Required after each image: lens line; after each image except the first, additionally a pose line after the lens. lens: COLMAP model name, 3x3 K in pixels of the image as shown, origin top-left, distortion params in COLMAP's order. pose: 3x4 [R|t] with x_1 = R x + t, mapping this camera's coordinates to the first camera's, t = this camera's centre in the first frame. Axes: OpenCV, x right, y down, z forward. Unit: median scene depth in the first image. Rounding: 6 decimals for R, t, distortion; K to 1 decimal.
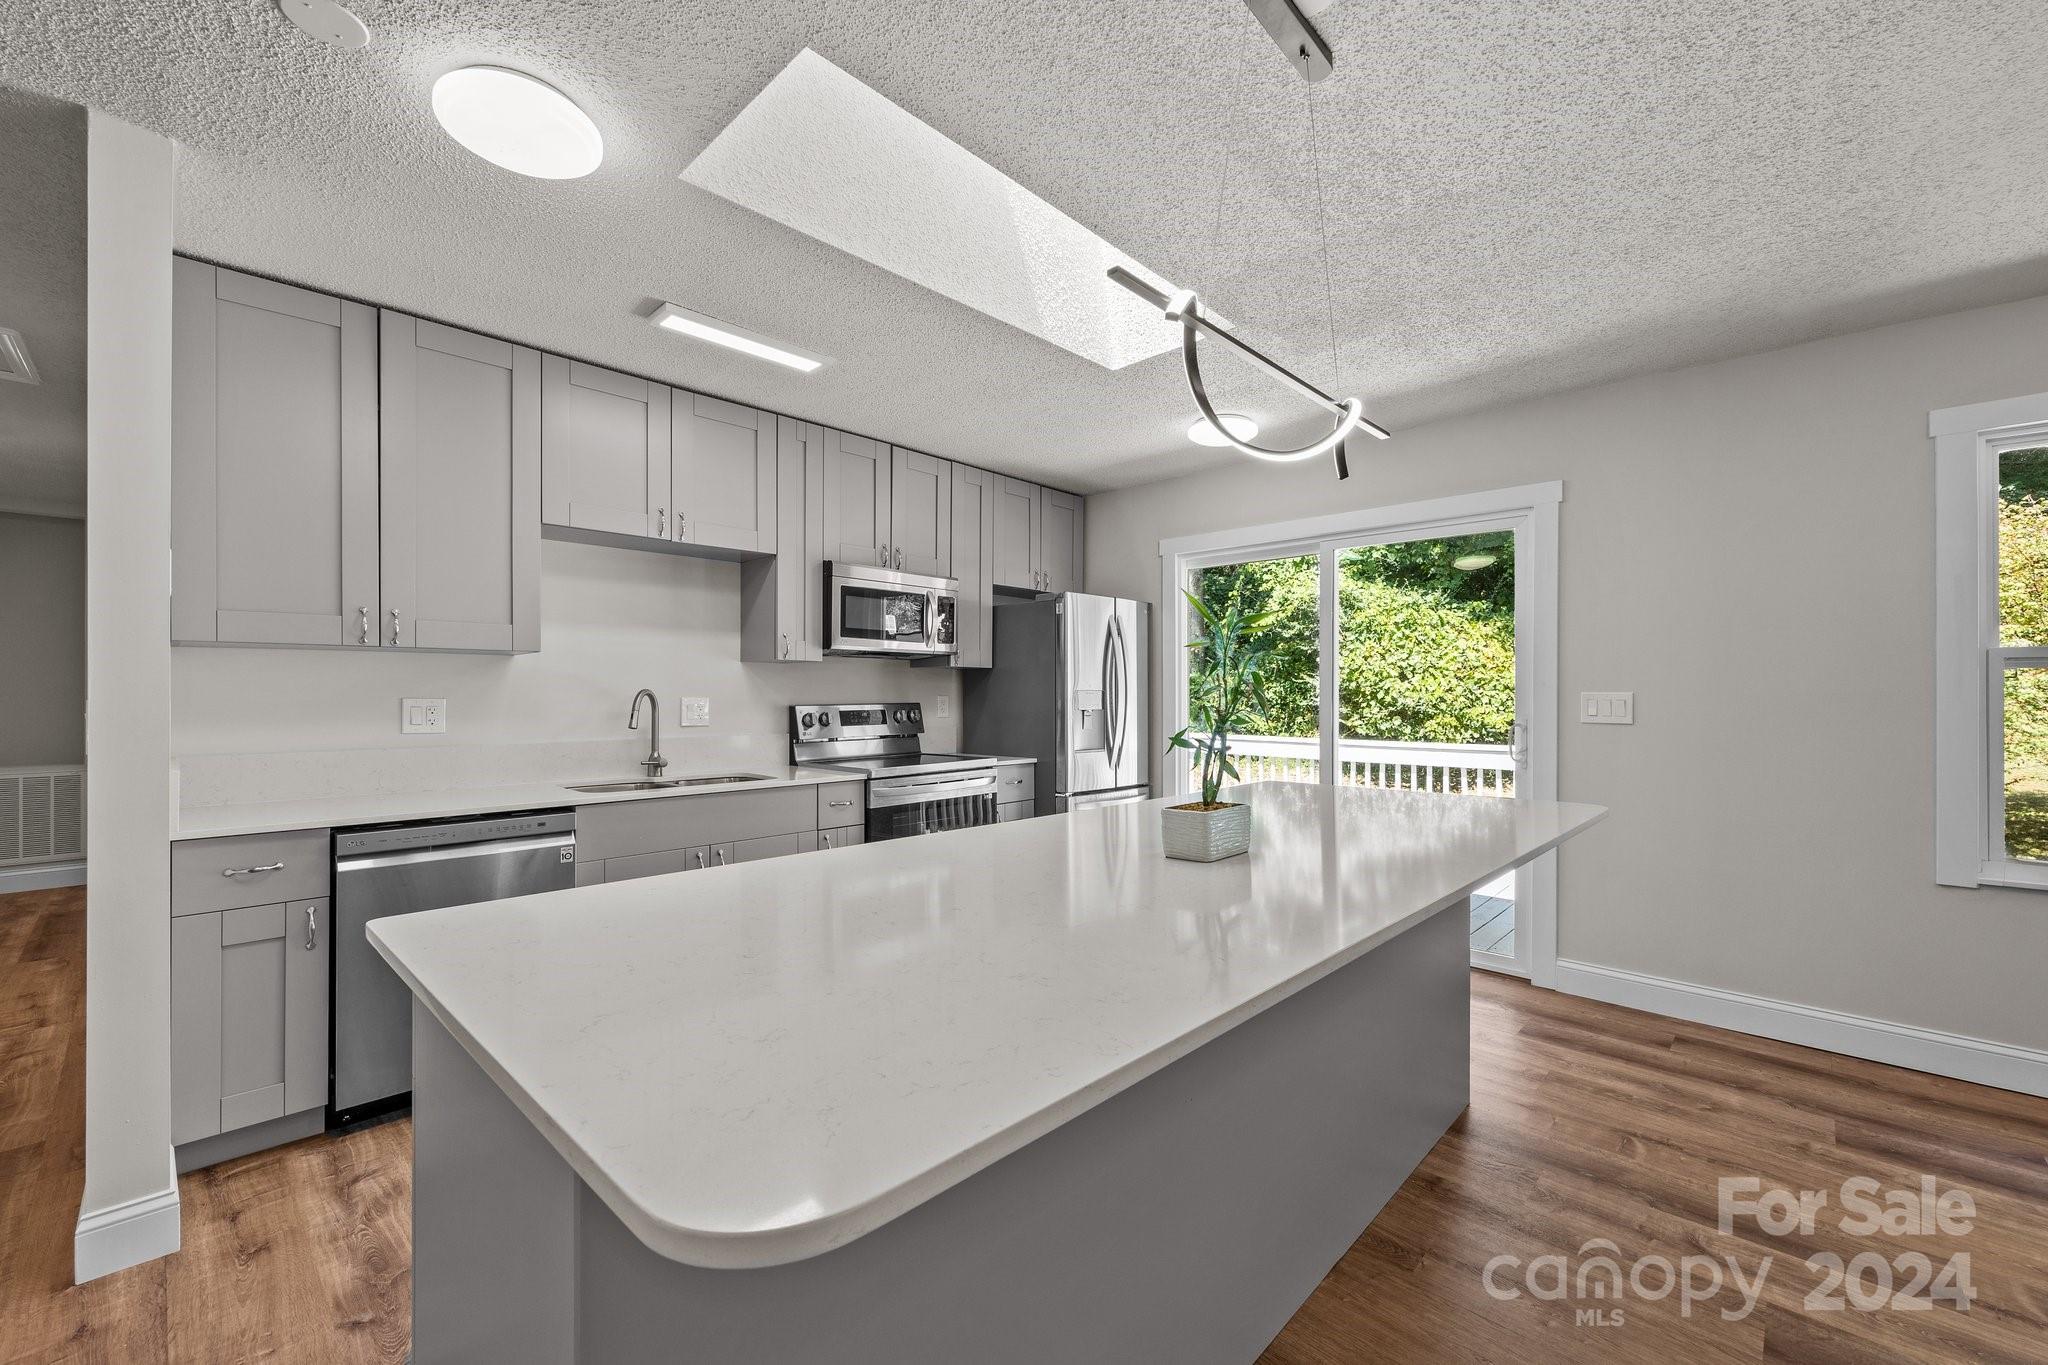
lens RADIAL K [[839.5, 0, 1027.5], [0, 839.5, 690.8], [0, 0, 1]] dist [0.000841, -0.000140]
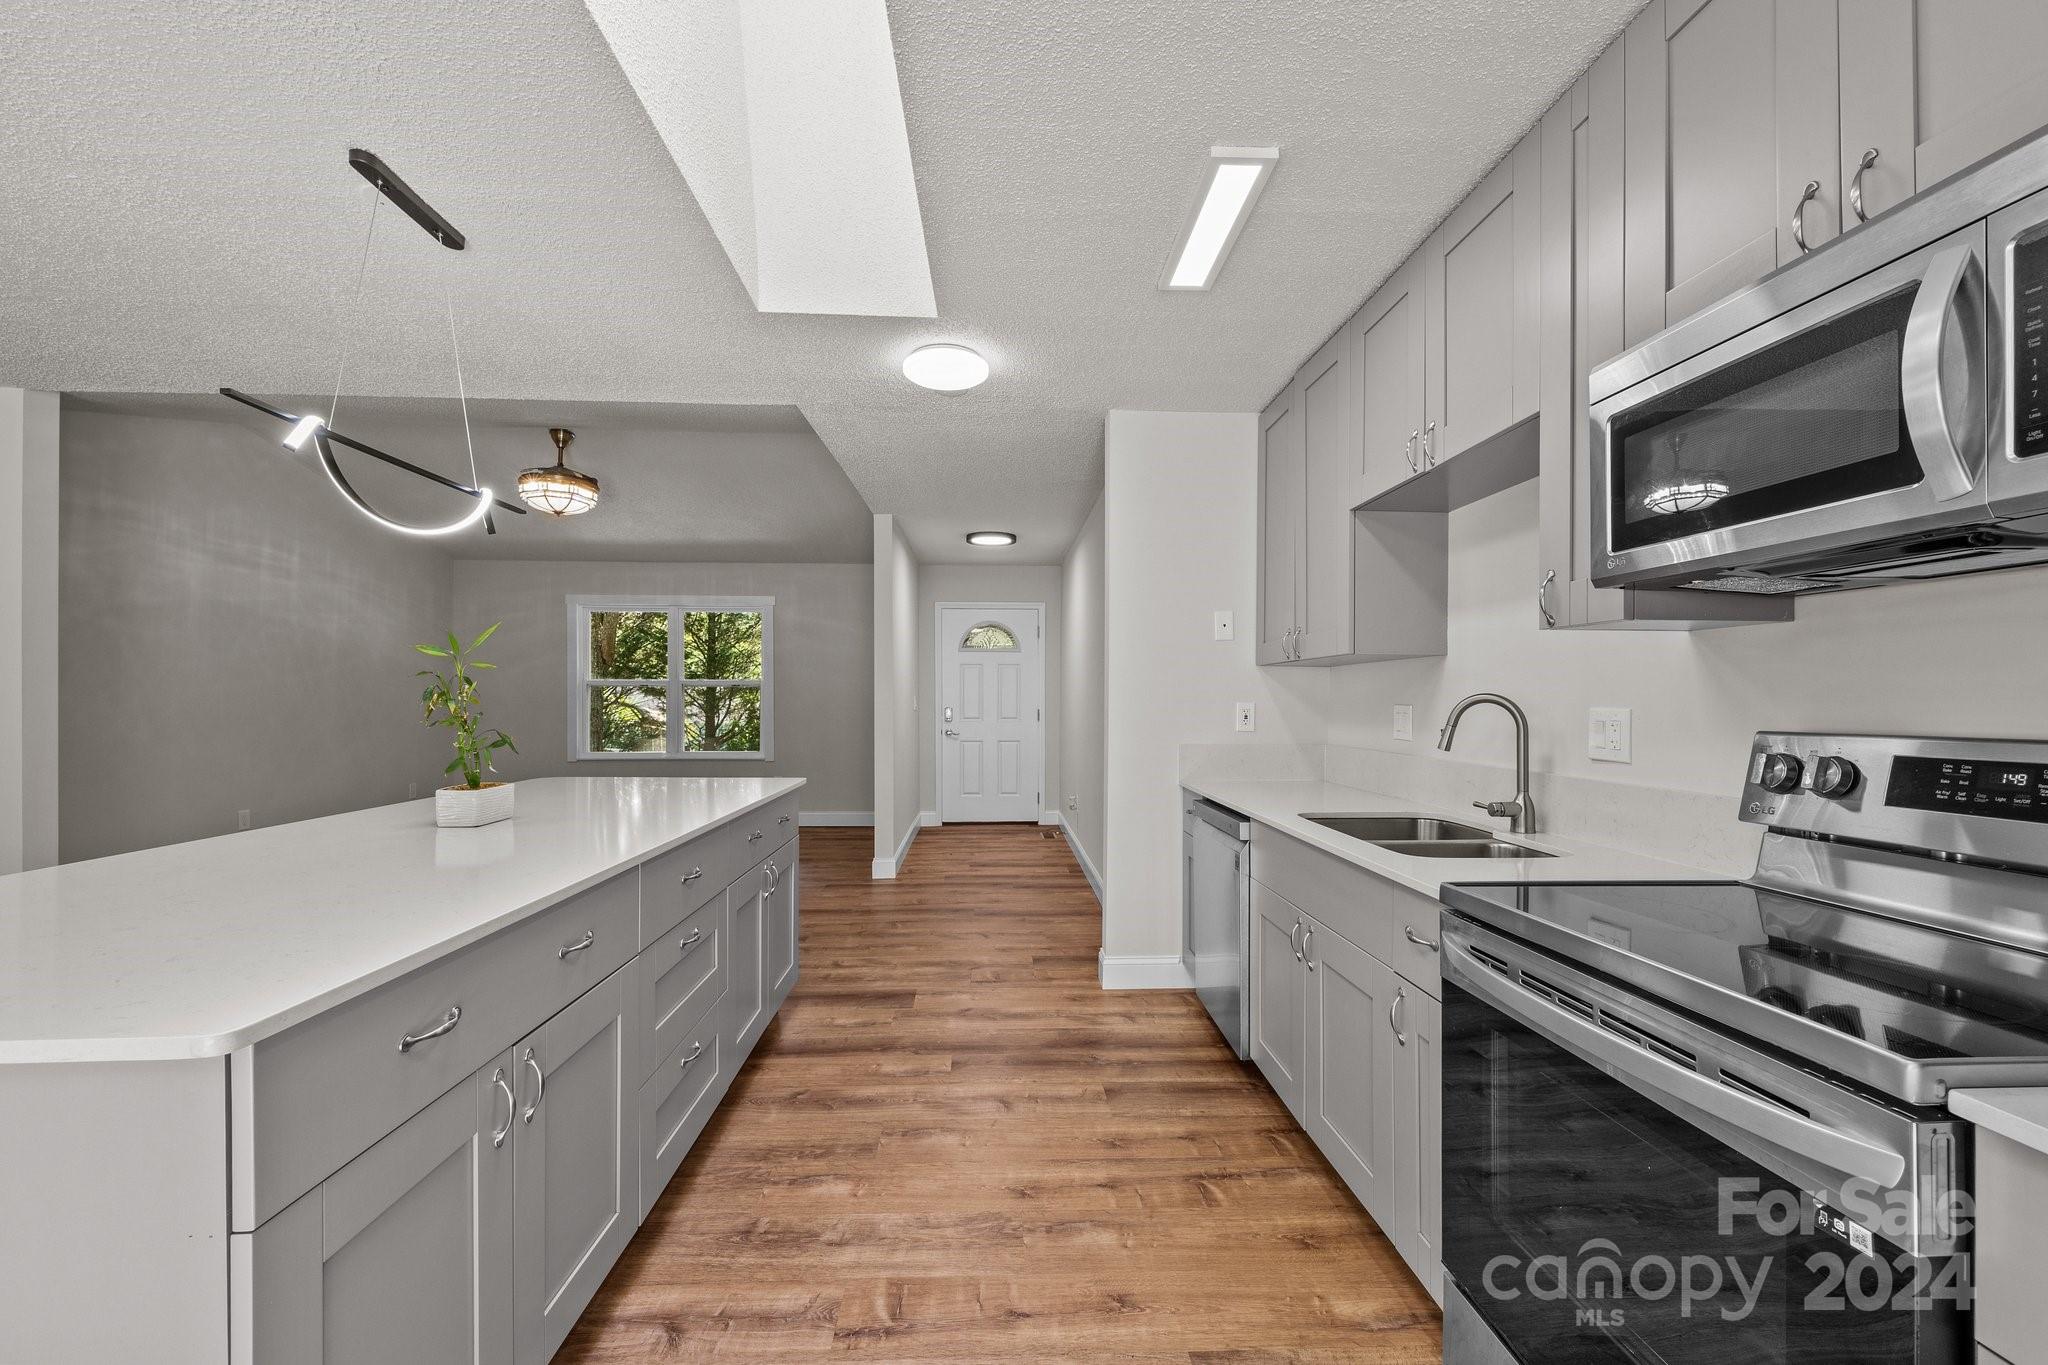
lens RADIAL K [[828.6, 0, 1025.2], [0, 828.6, 693.5], [0, 0, 1]] dist [0.000359, -0.000499]
pose [[-0.689366, -0.003868, -0.724403, 0.227528], [0.003947, 0.999951, -0.009096, 0.002479], [0.724403, -0.009130, -0.689316, 1.013293]]
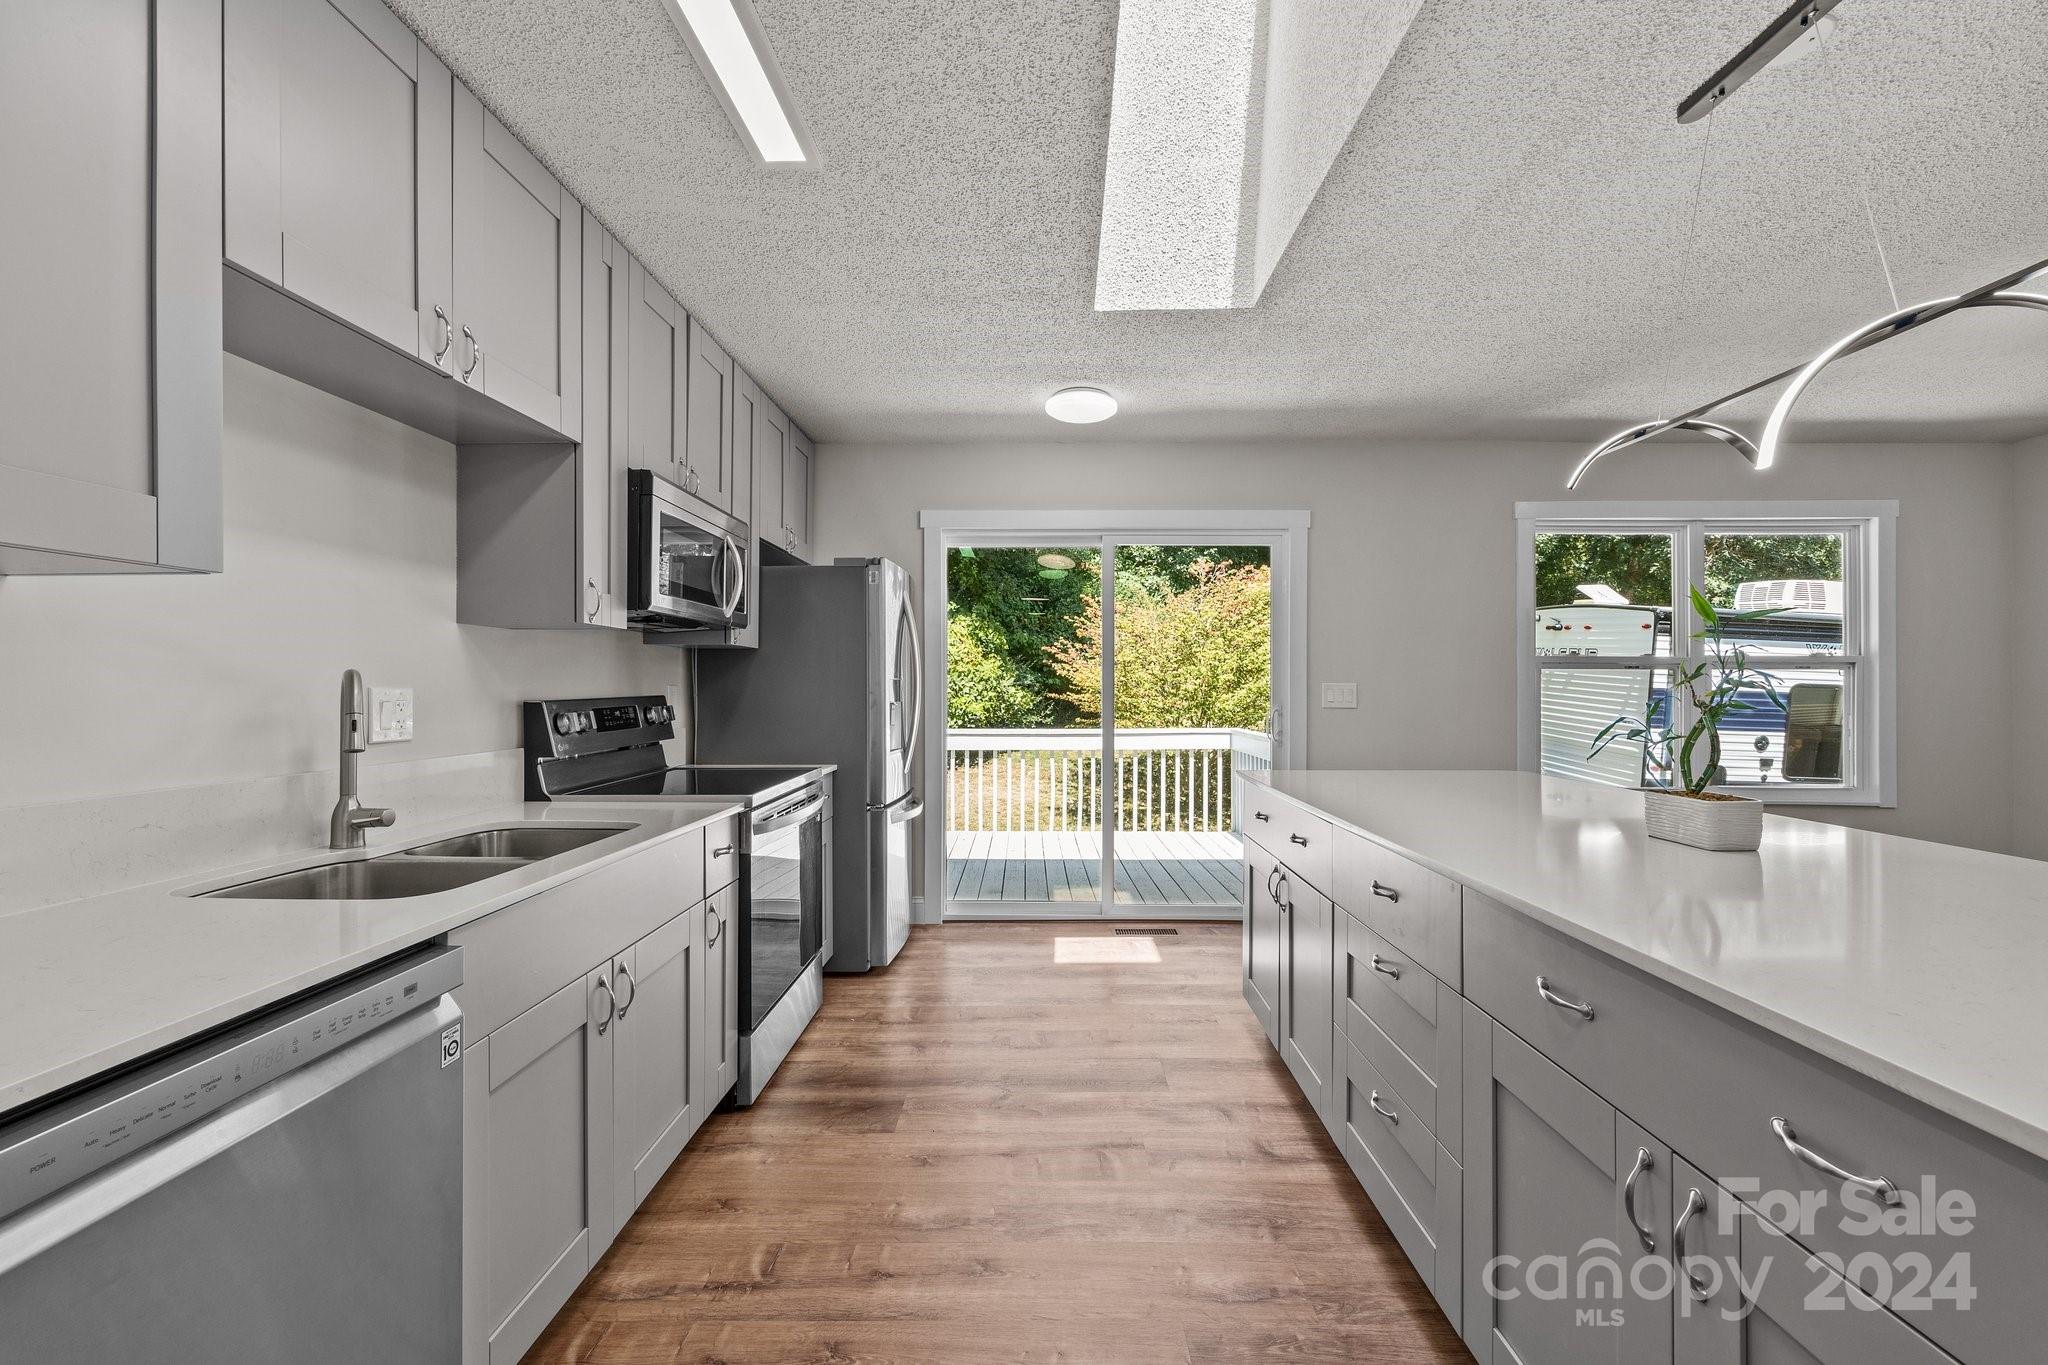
lens RADIAL K [[835.8, 0, 1036.5], [0, 835.8, 686.6], [0, 0, 1]] dist [0.002122, 0.000163]
pose [[0.732734, 0.001116, 0.680514, -0.421022], [-0.005004, 0.999980, 0.003749, 0.003320], [-0.680497, -0.006152, 0.732725, 0.321340]]
